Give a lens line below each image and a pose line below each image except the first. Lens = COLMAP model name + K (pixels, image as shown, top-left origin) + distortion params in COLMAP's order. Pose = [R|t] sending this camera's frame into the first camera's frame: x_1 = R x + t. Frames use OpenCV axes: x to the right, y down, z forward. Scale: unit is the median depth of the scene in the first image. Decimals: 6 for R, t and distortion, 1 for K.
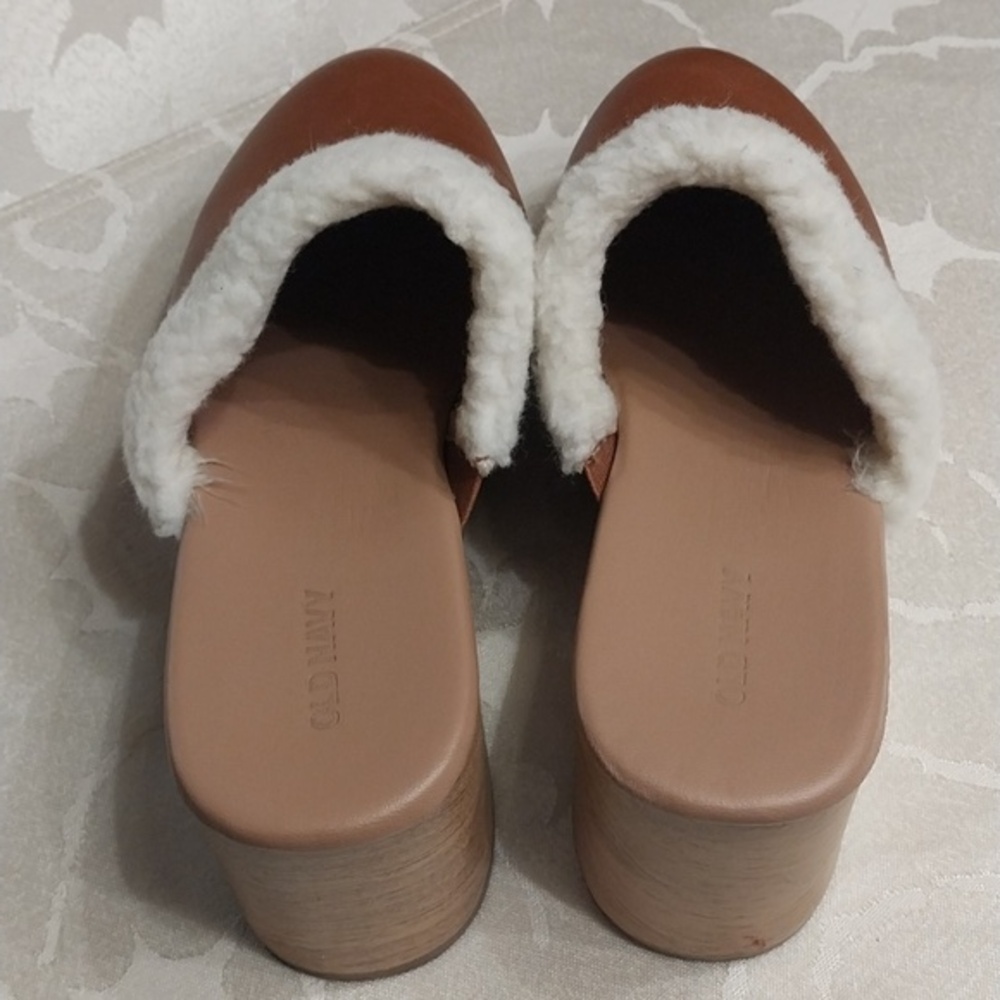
lens RADIAL K [[1473.3, 0, 501.0], [0, 1473.3, 426.0], [0, 0, 1]] dist [0.118311, -0.198101]
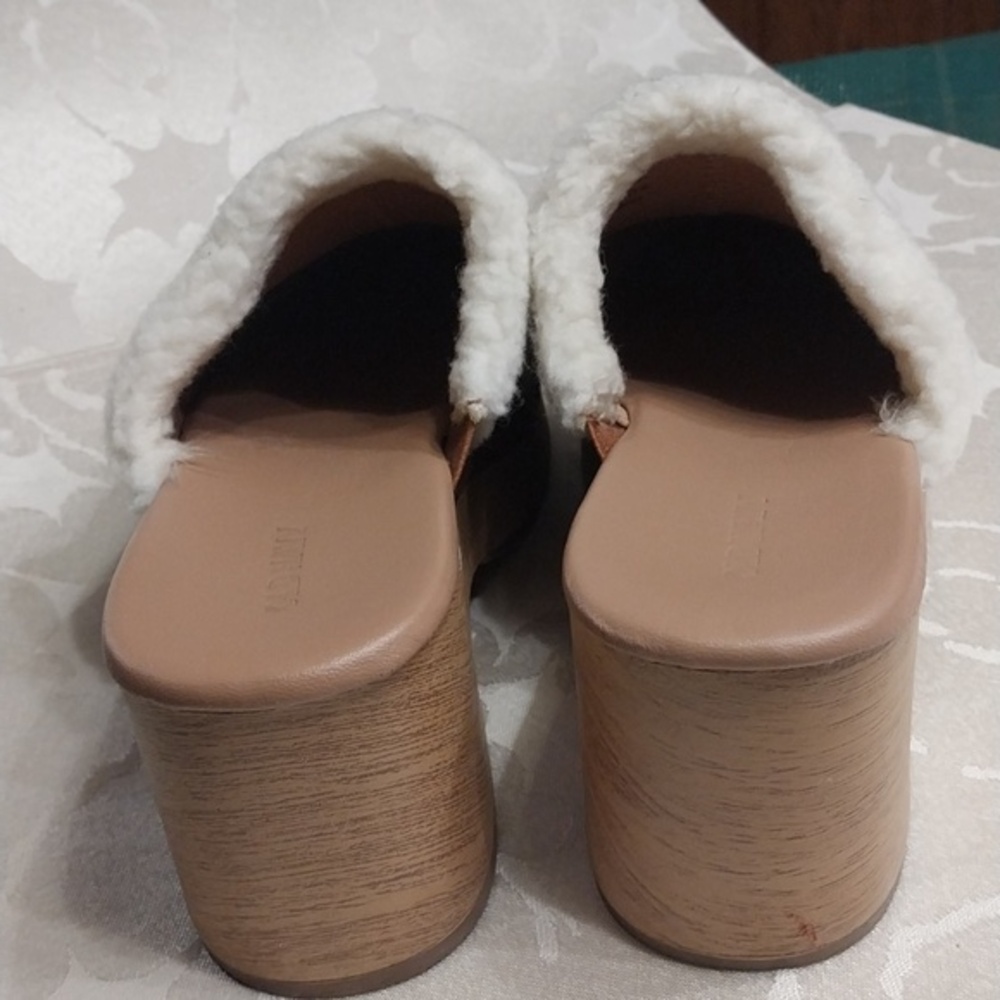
lens RADIAL K [[1473.3, 0, 501.0], [0, 1473.3, 426.0], [0, 0, 1]] dist [0.118311, -0.198101]
pose [[0.997671, -0.029249, -0.061628, 0.060966], [0.008662, 0.950423, -0.310840, 0.323887], [0.067664, 0.309582, 0.948462, 0.119158]]
